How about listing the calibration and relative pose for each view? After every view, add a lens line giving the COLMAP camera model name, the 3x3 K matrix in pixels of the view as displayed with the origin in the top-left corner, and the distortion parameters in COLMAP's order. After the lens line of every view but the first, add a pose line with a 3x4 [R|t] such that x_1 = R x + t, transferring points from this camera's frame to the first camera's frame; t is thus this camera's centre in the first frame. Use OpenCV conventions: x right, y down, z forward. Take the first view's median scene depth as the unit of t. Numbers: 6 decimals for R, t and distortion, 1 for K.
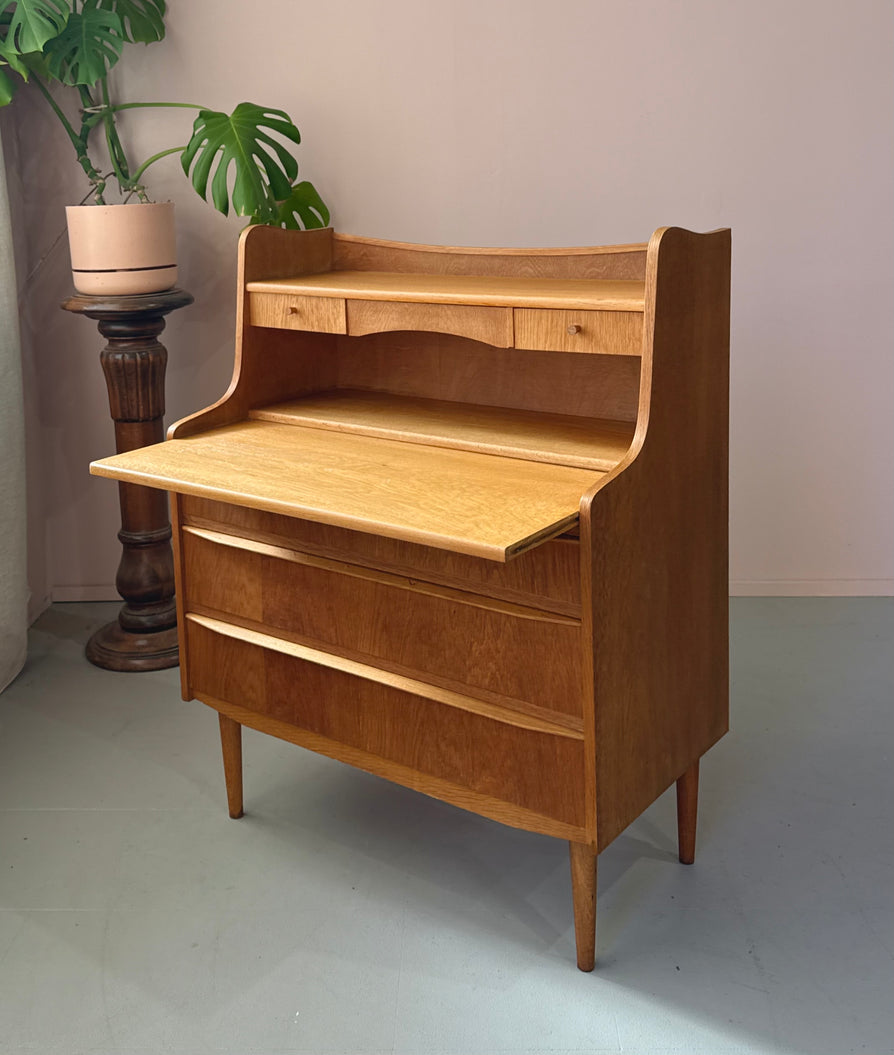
lens RADIAL K [[1163.1, 0, 421.5], [0, 1163.1, 361.0], [0, 0, 1]] dist [0.170506, 0.000000]
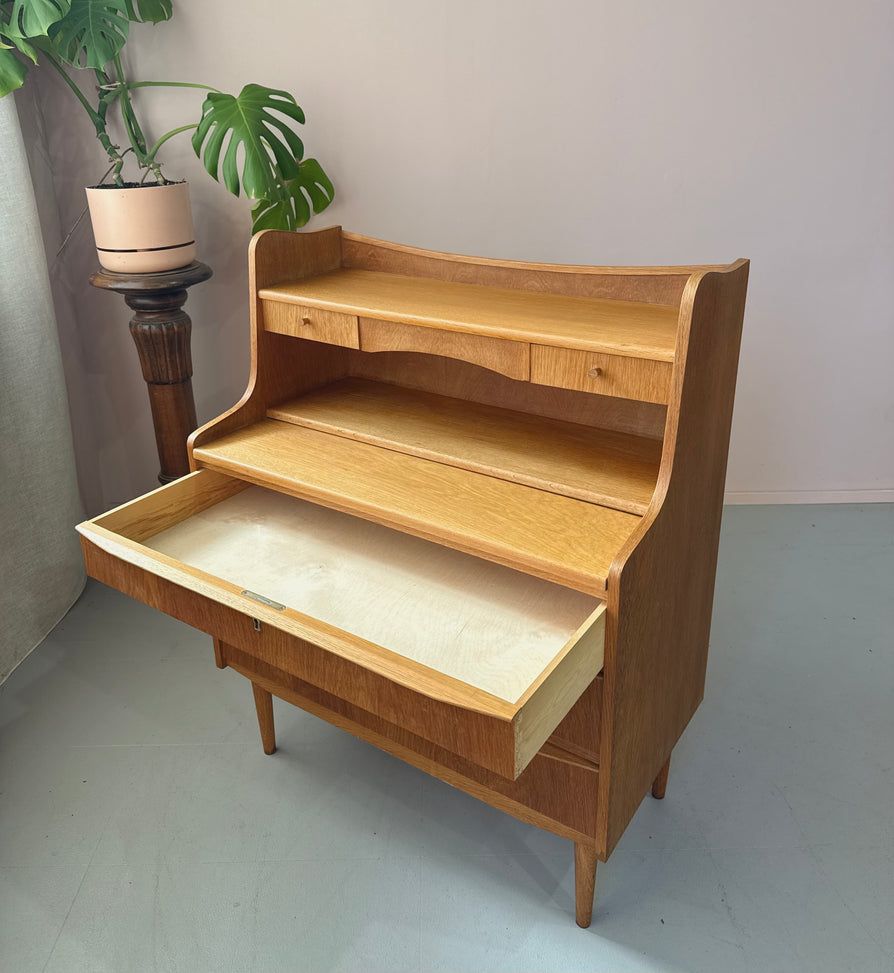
lens RADIAL K [[844.6, 0, 438.0], [0, 844.6, 407.0], [0, 0, 1]] dist [0.101646, -0.049426]
pose [[0.998841, -0.009155, 0.047255, -0.028719], [0.000008, 0.981775, 0.190049, -0.107916], [-0.048134, -0.189829, 0.980637, 0.239739]]
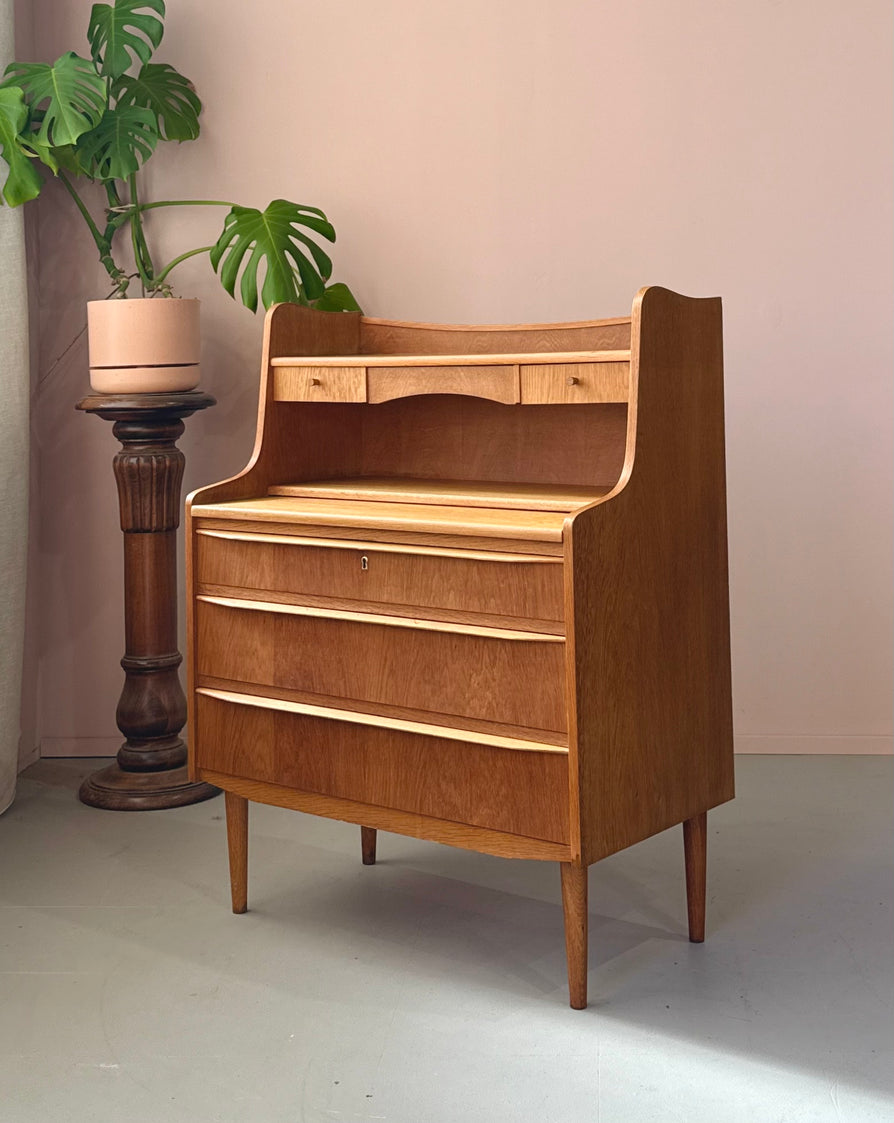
lens RADIAL K [[1597.6, 0, 509.9], [0, 1597.6, 363.3], [0, 0, 1]] dist [0.251398, 0.000000]
pose [[0.999891, 0.010822, -0.010032, 0.070830], [-0.012212, 0.988479, -0.150867, 0.144437], [0.008283, 0.150973, 0.988503, -0.370944]]
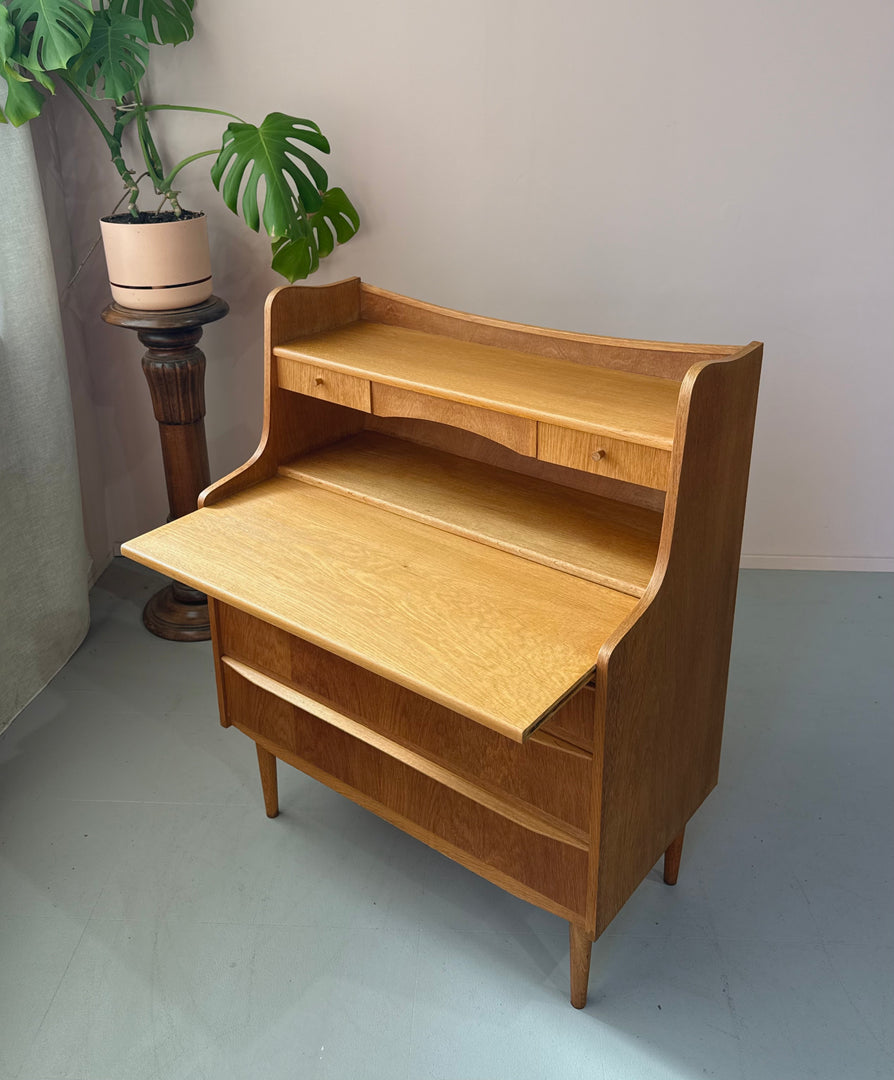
lens RADIAL K [[995.0, 0, 440.2], [0, 995.0, 437.9], [0, 0, 1]] dist [0.136574, -0.063322]
pose [[0.999777, 0.020767, -0.003811, -0.000350], [-0.019522, 0.977966, 0.207849, -0.172517], [0.008044, -0.207728, 0.978153, 0.138028]]
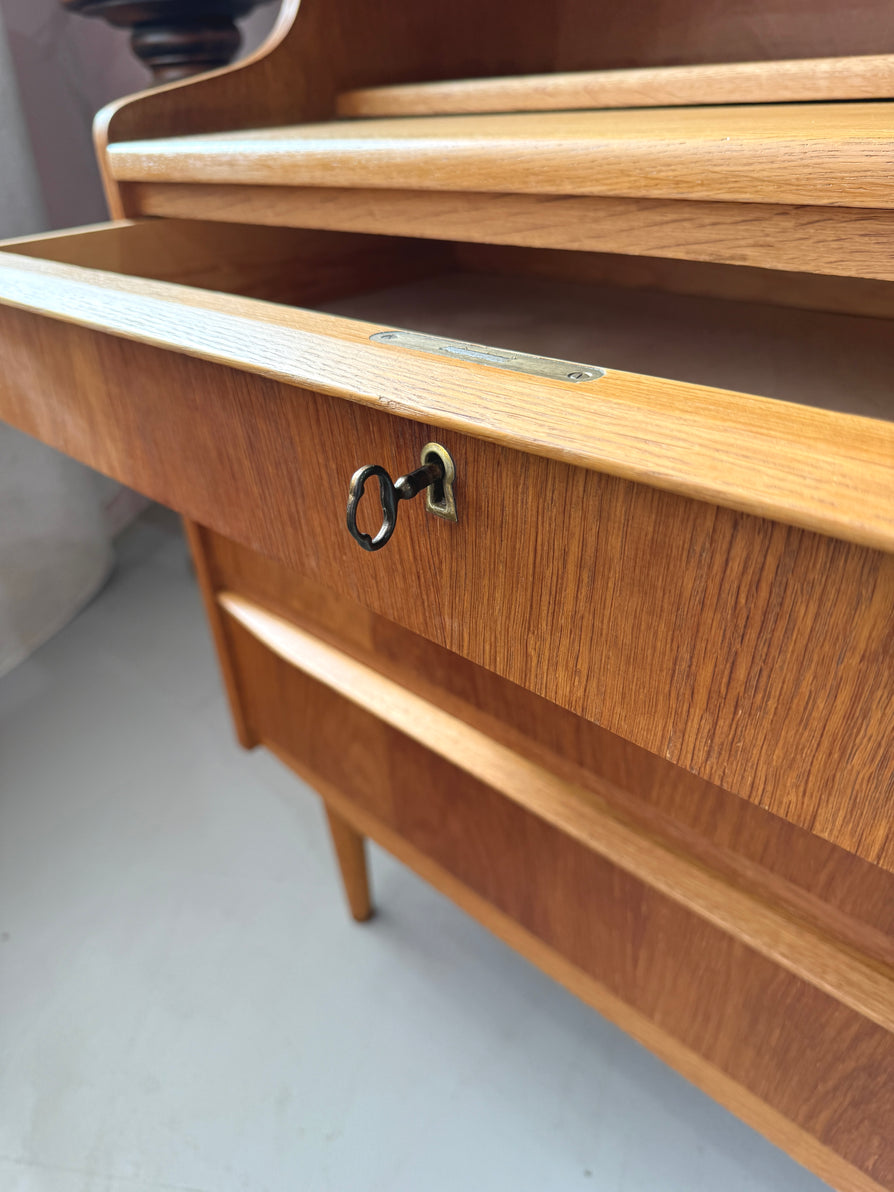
lens RADIAL K [[878.7, 0, 443.5], [0, 878.7, 590.9], [0, 0, 1]] dist [0.017025, -0.001623]
pose [[0.990184, 0.038082, -0.134481, -0.068265], [0.011854, 0.935818, 0.352285, 0.094404], [0.139266, -0.350421, 0.926180, 0.684226]]
